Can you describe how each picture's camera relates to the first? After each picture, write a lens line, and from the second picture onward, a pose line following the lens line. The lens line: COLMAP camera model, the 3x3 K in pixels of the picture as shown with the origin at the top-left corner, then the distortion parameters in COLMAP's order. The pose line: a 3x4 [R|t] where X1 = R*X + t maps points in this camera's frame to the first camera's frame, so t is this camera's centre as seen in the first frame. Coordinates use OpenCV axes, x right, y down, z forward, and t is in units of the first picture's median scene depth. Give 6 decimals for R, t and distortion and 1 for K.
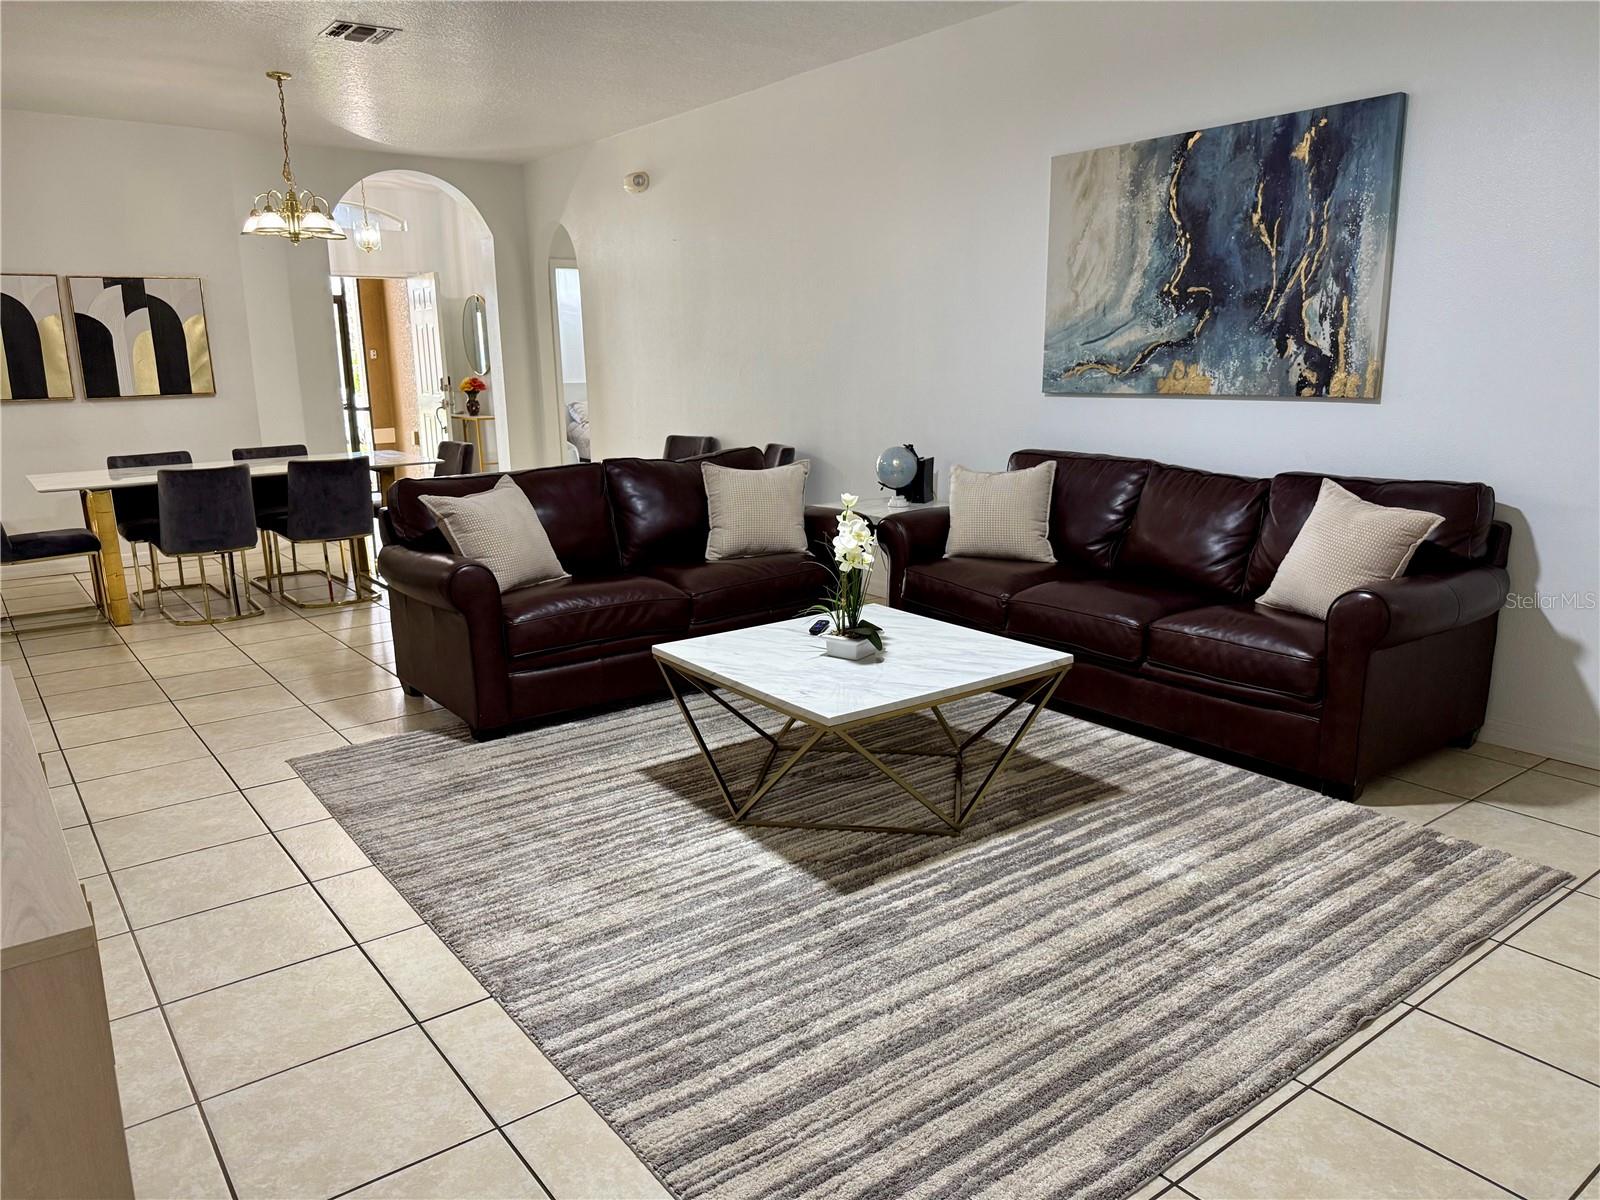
lens RADIAL K [[1132.6, 0, 800.0], [0, 1132.6, 600.0], [0, 0, 1]] dist [0.081567, -0.125011]
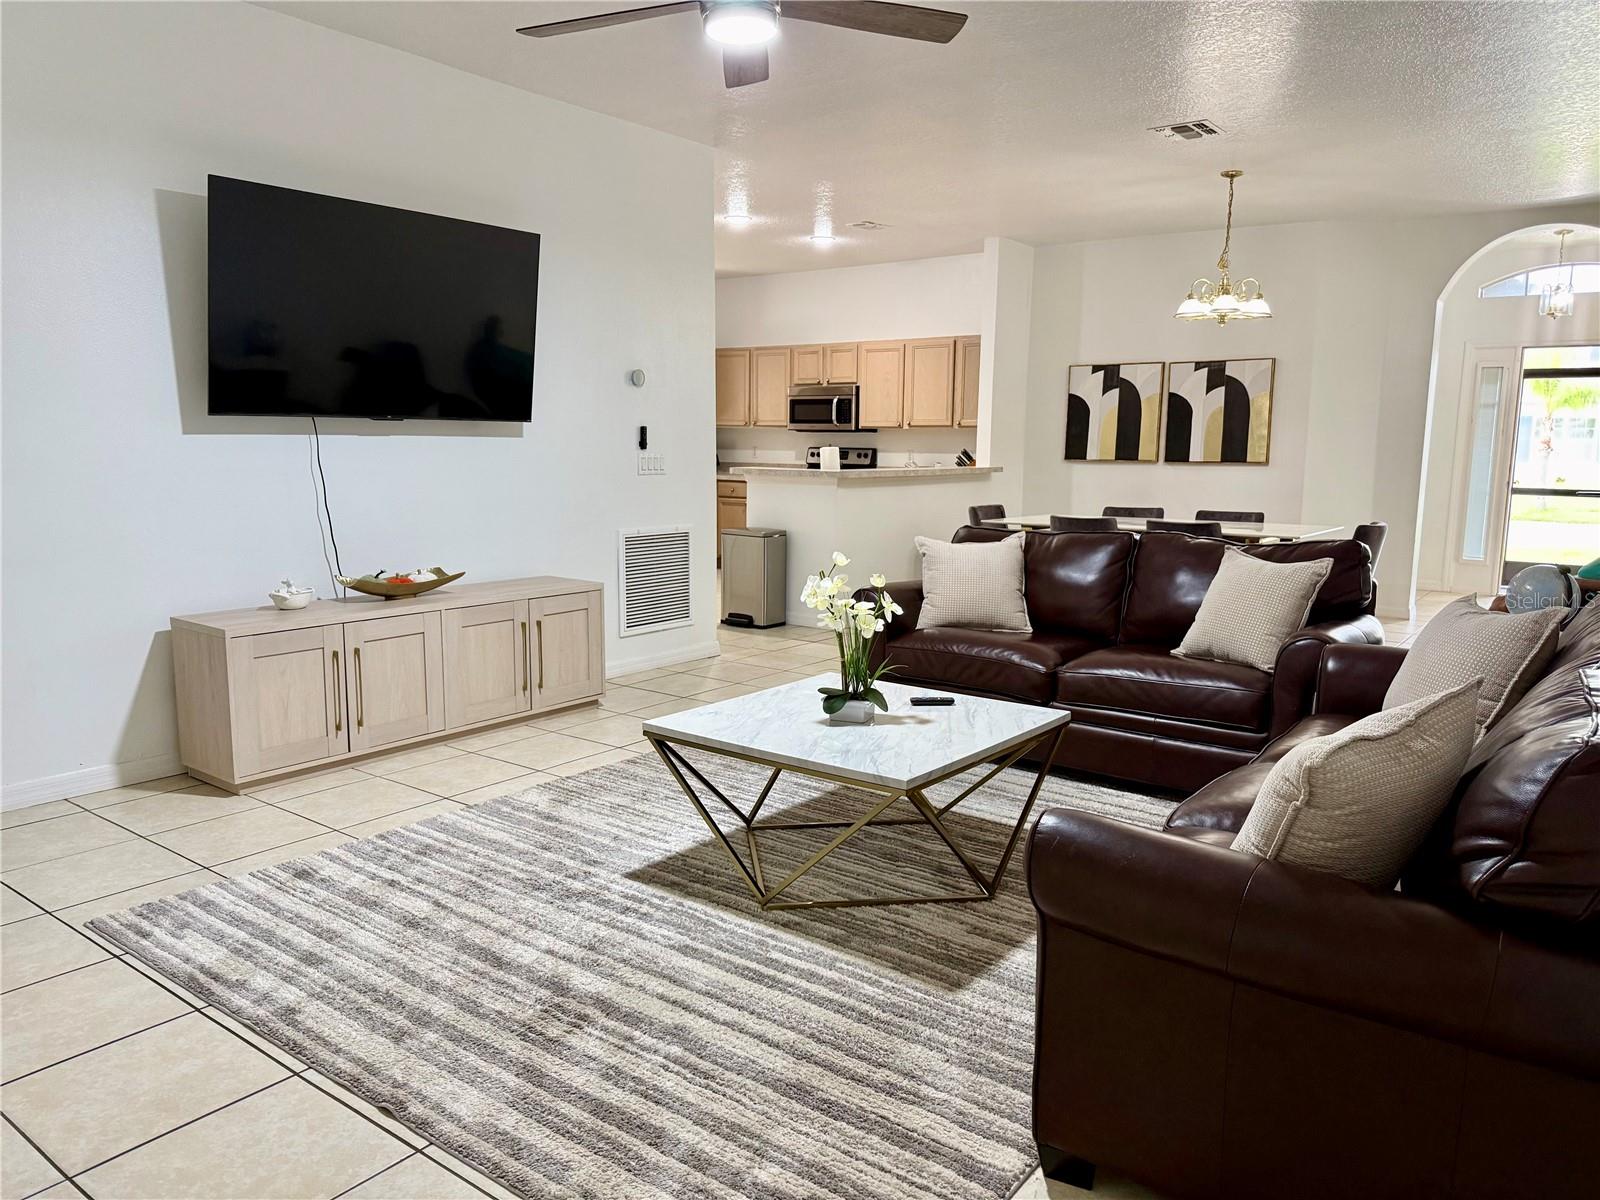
lens RADIAL K [[1132.6, 0, 800.0], [0, 1132.6, 600.0], [0, 0, 1]] dist [0.081567, -0.125011]
pose [[0.267416, 0.155516, -0.950949, 0.767472], [-0.221851, 0.970314, 0.096296, -0.109264], [0.937694, 0.185218, 0.293979, 0.524800]]
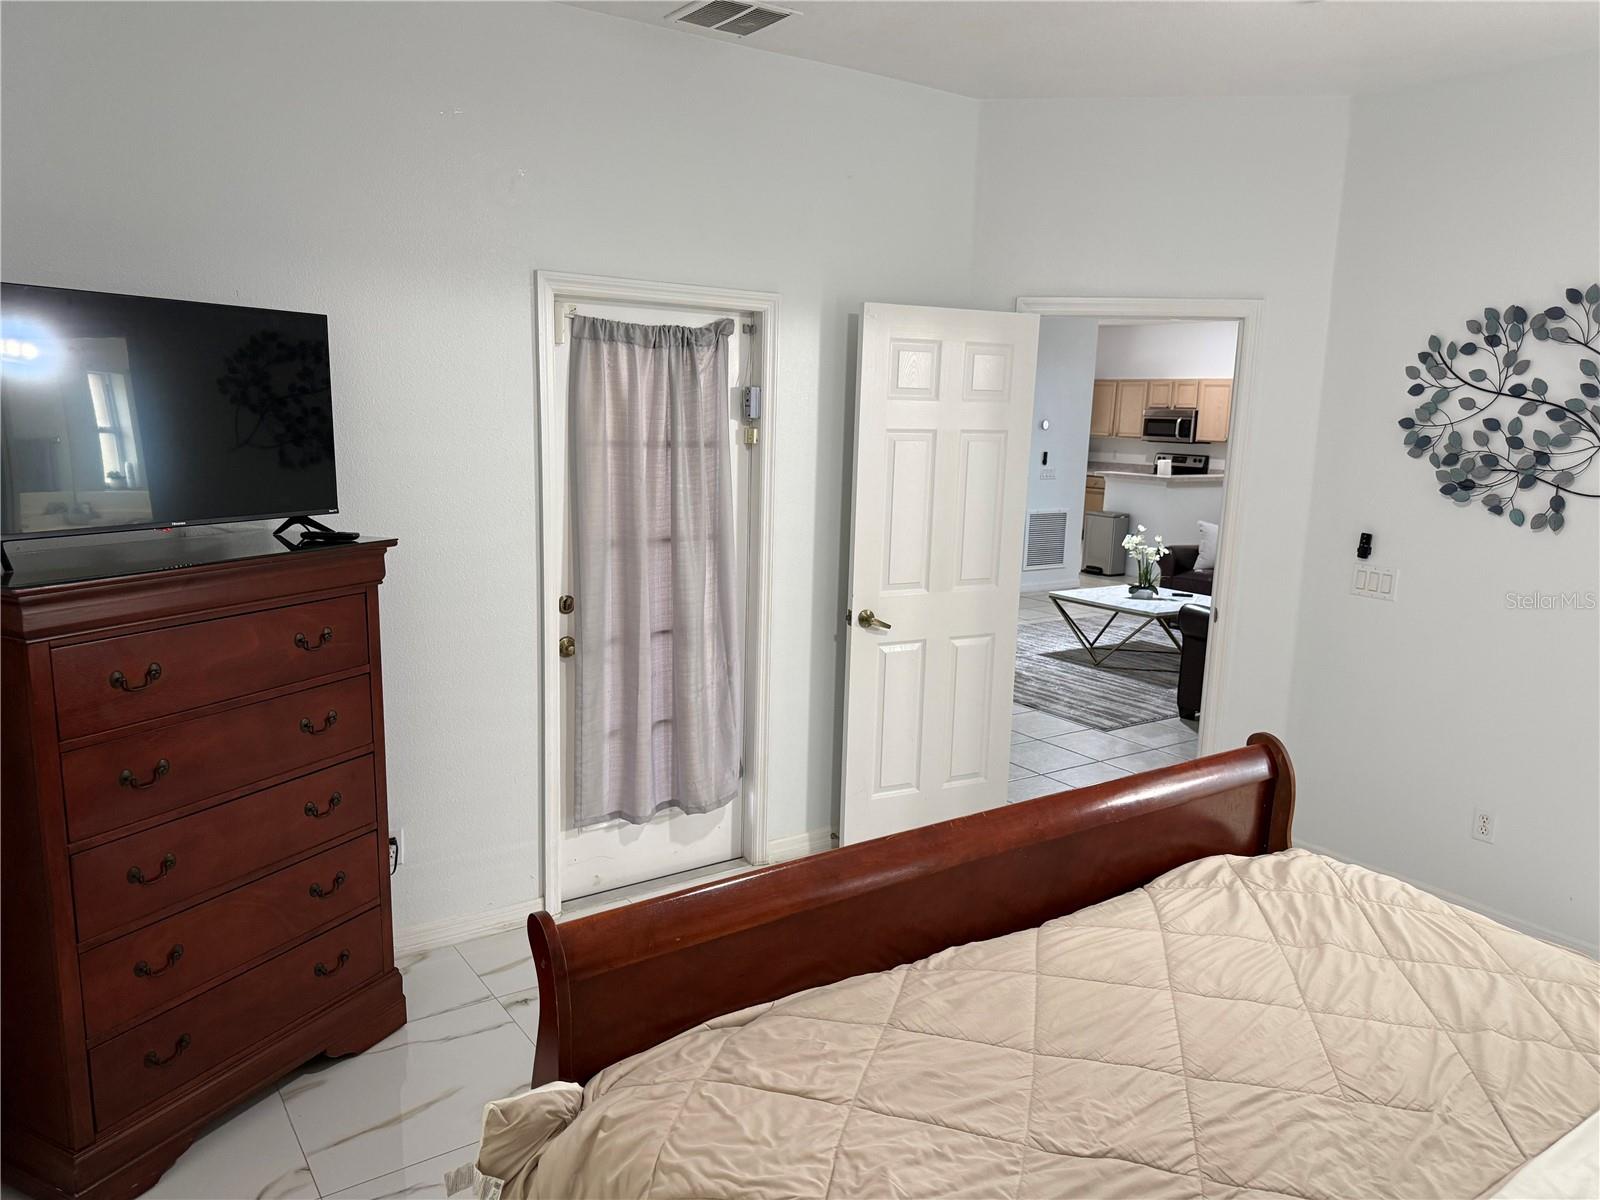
lens RADIAL K [[1128.8, 0, 779.1], [0, 1128.8, 622.3], [0, 0, 1]] dist [0.075273, -0.000234]
pose [[-0.058486, 0.203207, -0.977388, 1.890125], [-0.238724, 0.947811, 0.211342, -0.172473], [0.969325, 0.245687, -0.006923, 0.257281]]
